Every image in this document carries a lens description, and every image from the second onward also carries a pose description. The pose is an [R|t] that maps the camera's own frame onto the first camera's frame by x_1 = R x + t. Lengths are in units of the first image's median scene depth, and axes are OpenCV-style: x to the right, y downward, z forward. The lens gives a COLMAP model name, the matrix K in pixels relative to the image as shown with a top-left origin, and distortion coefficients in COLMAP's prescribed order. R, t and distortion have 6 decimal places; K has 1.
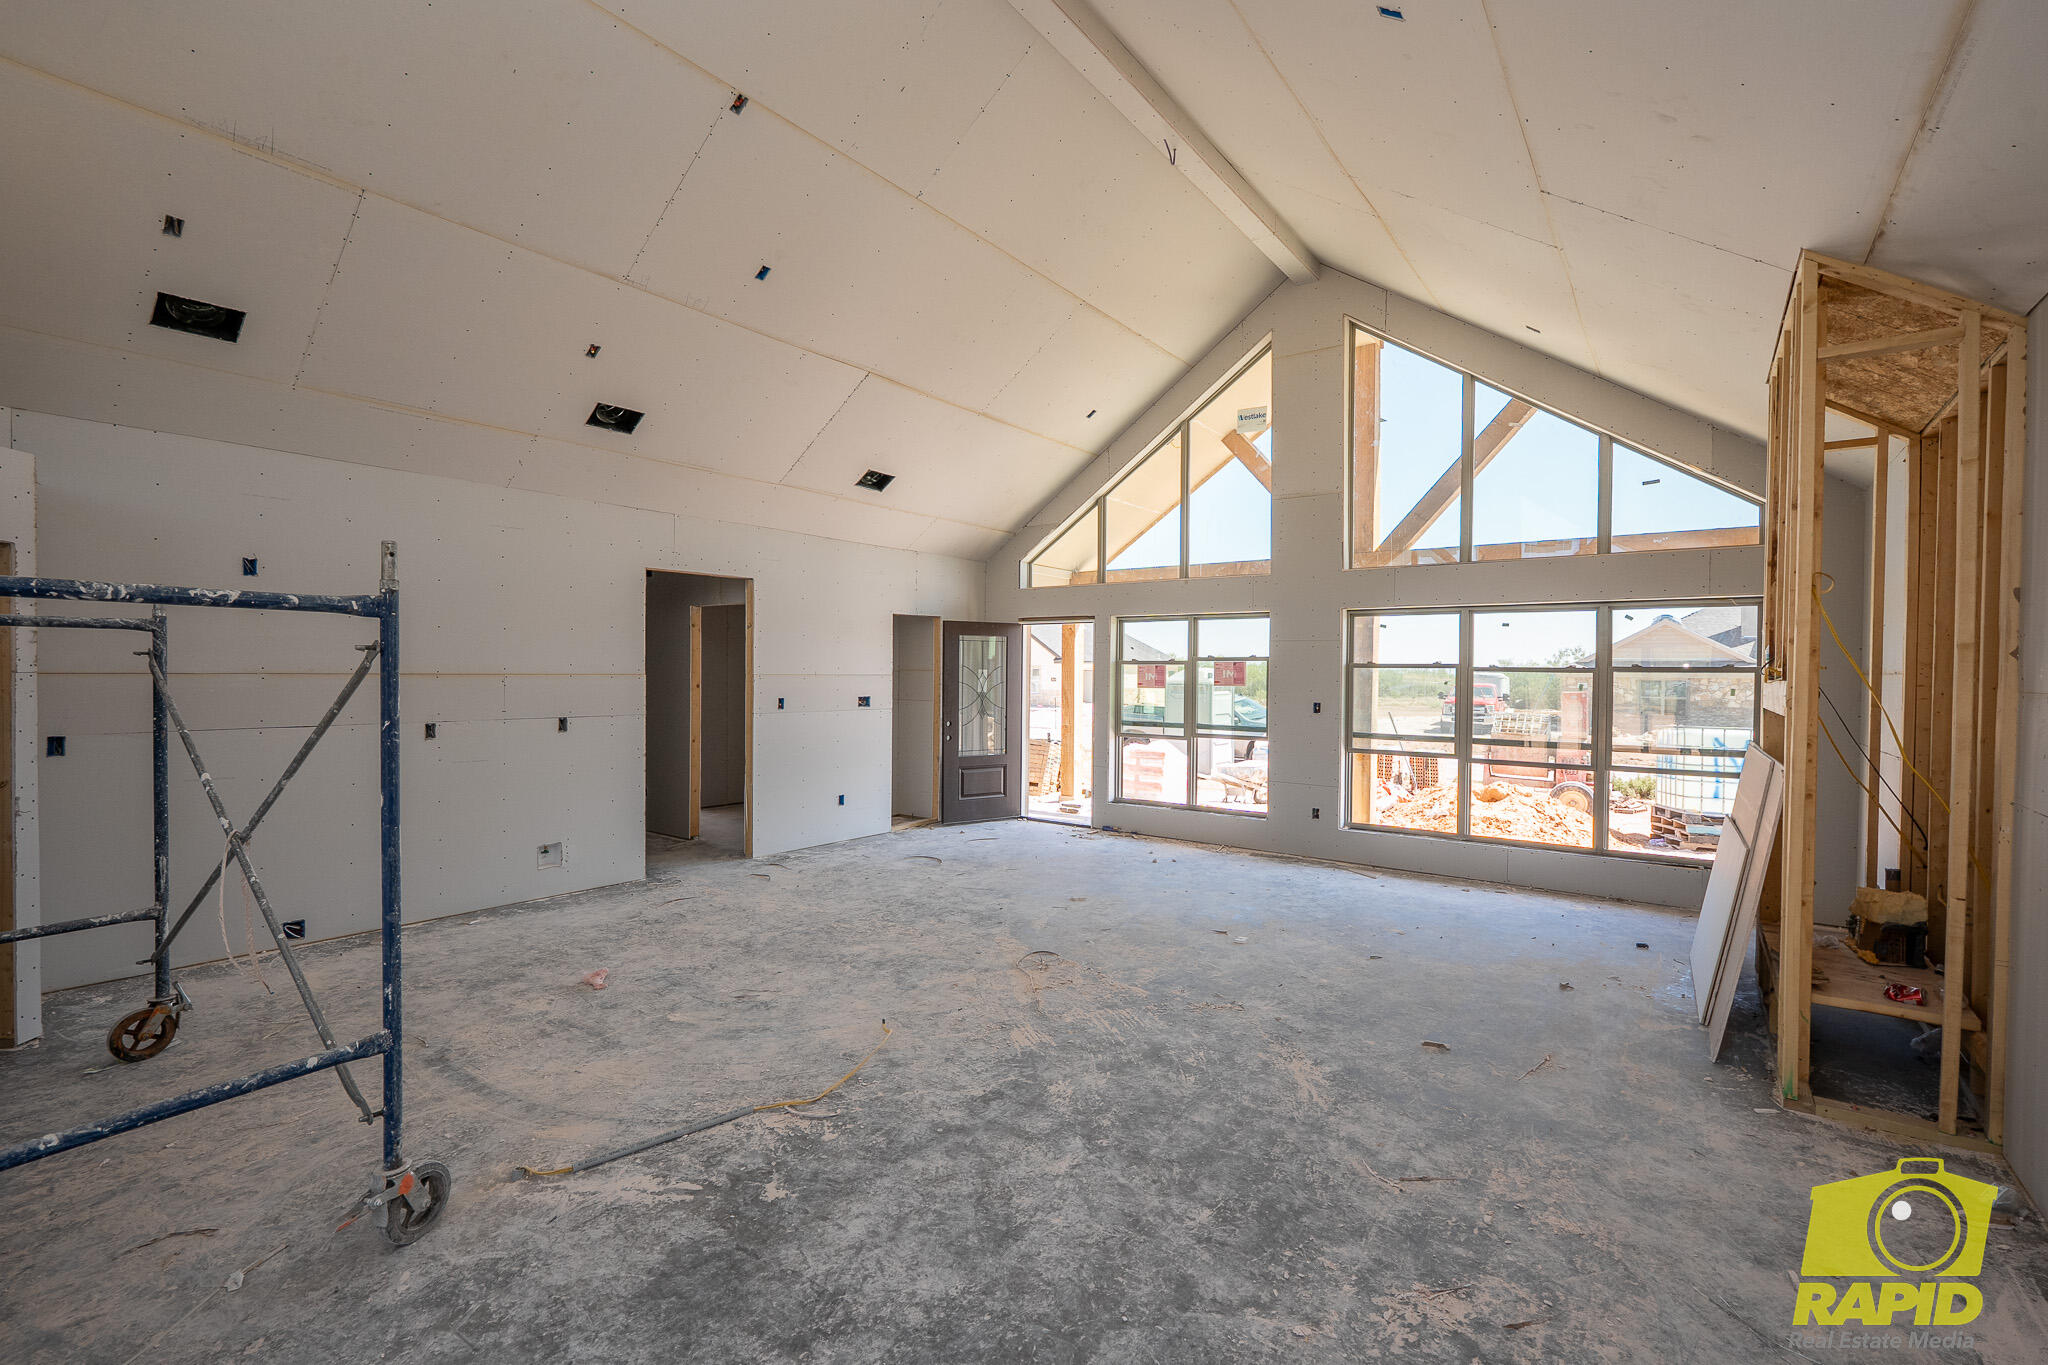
lens RADIAL K [[912.3, 0, 1024.0], [0, 912.3, 685.7], [0, 0, 1]] dist [-0.000602, 0.000306]
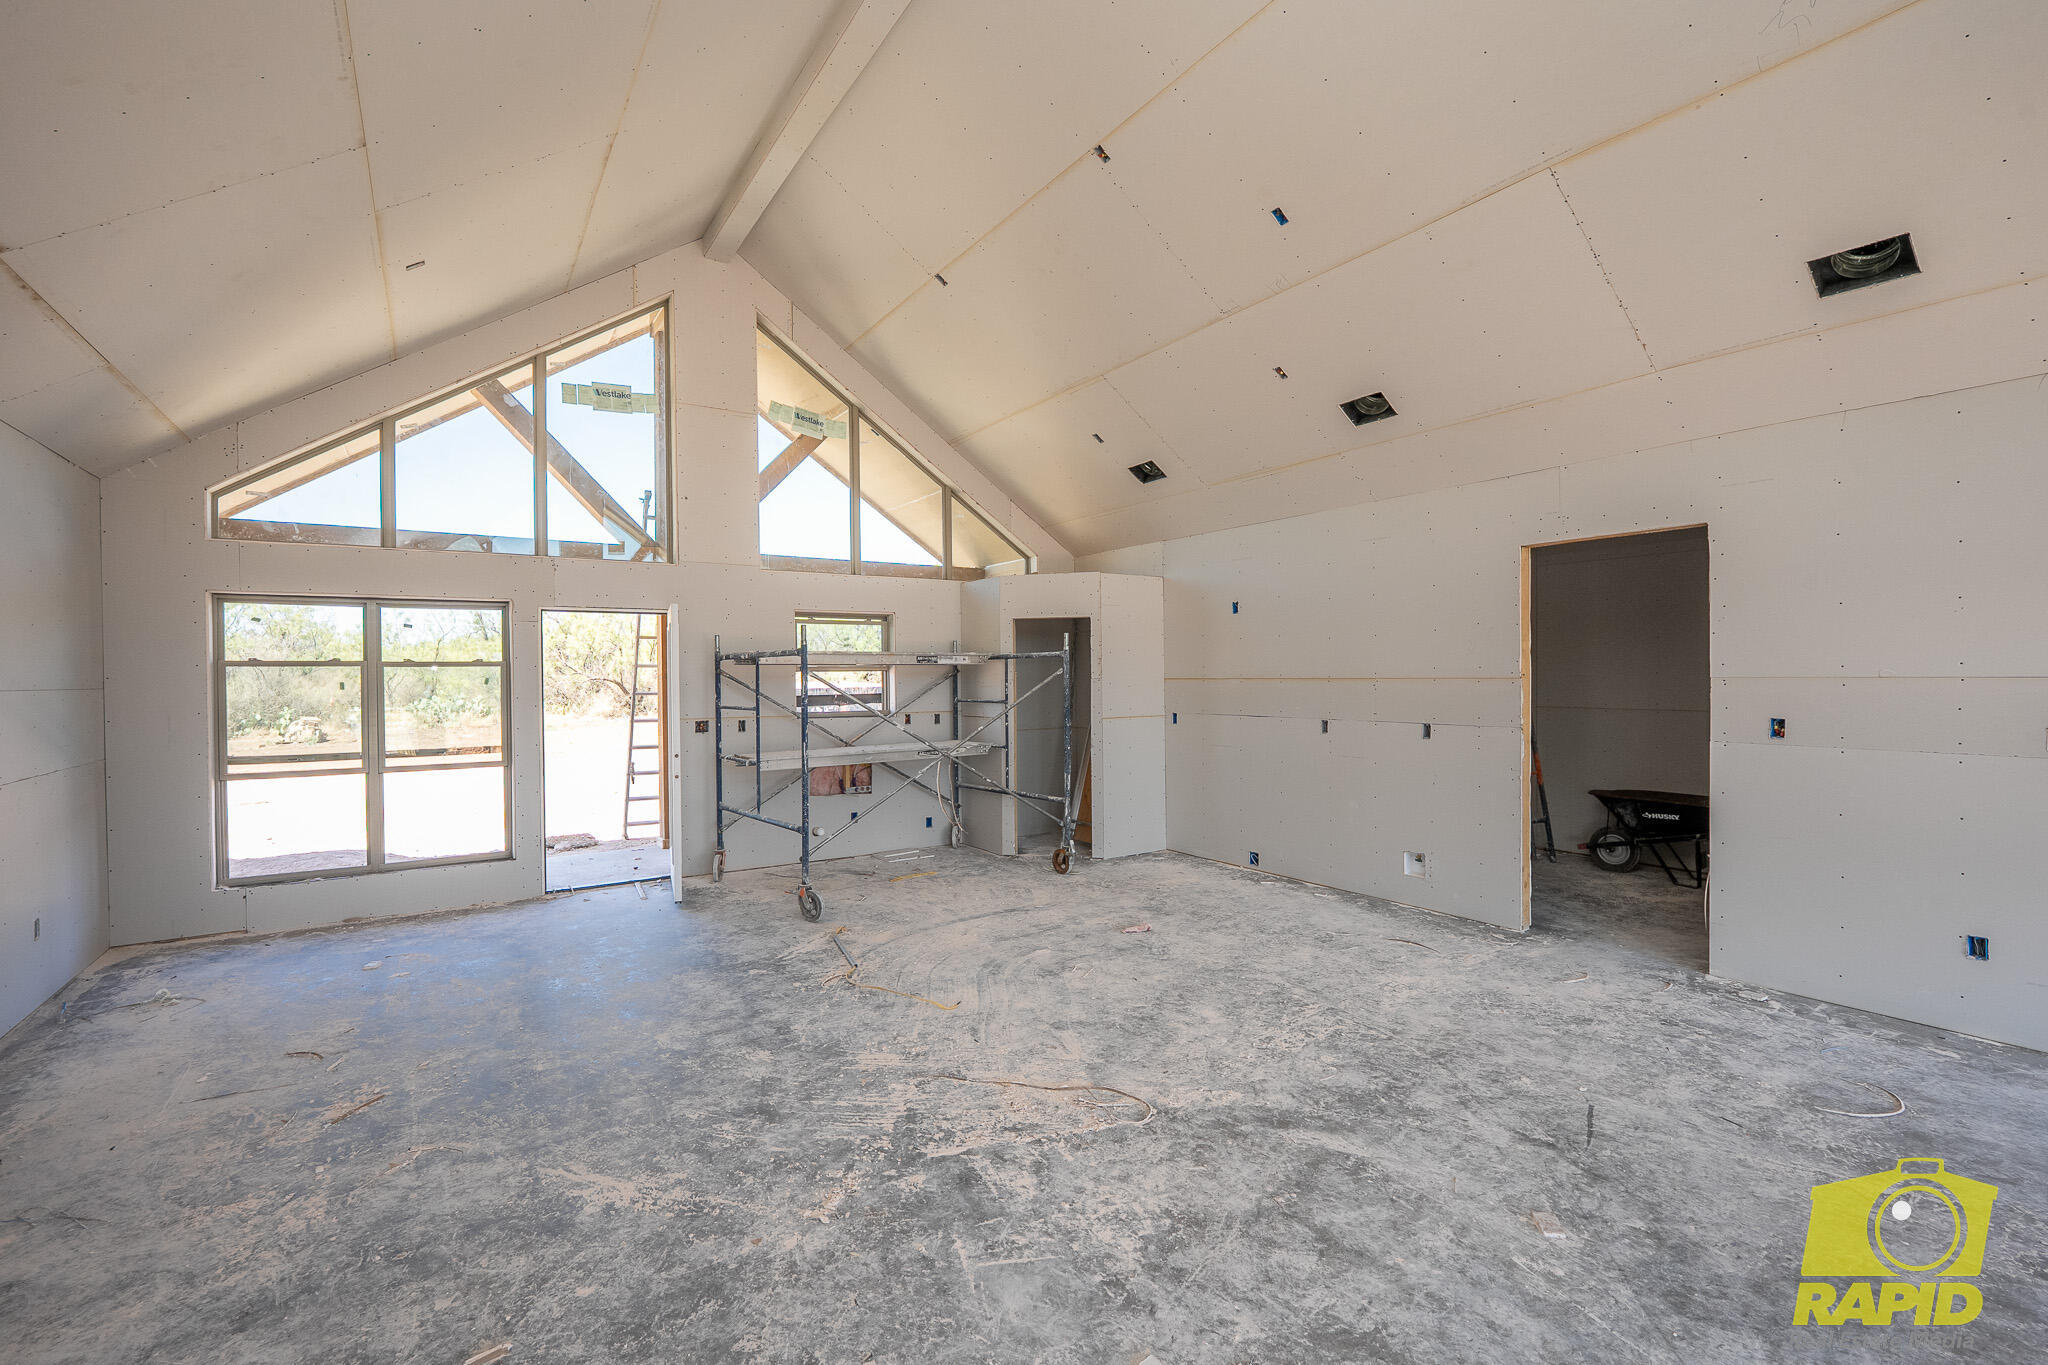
lens RADIAL K [[912.3, 0, 1024.9], [0, 912.3, 682.9], [0, 0, 1]] dist [-0.000602, 0.000306]
pose [[-0.357187, 0.000606, -0.934033, 0.874573], [-0.008787, 0.999953, 0.004009, -0.012952], [0.933992, 0.009639, -0.357165, 1.548642]]
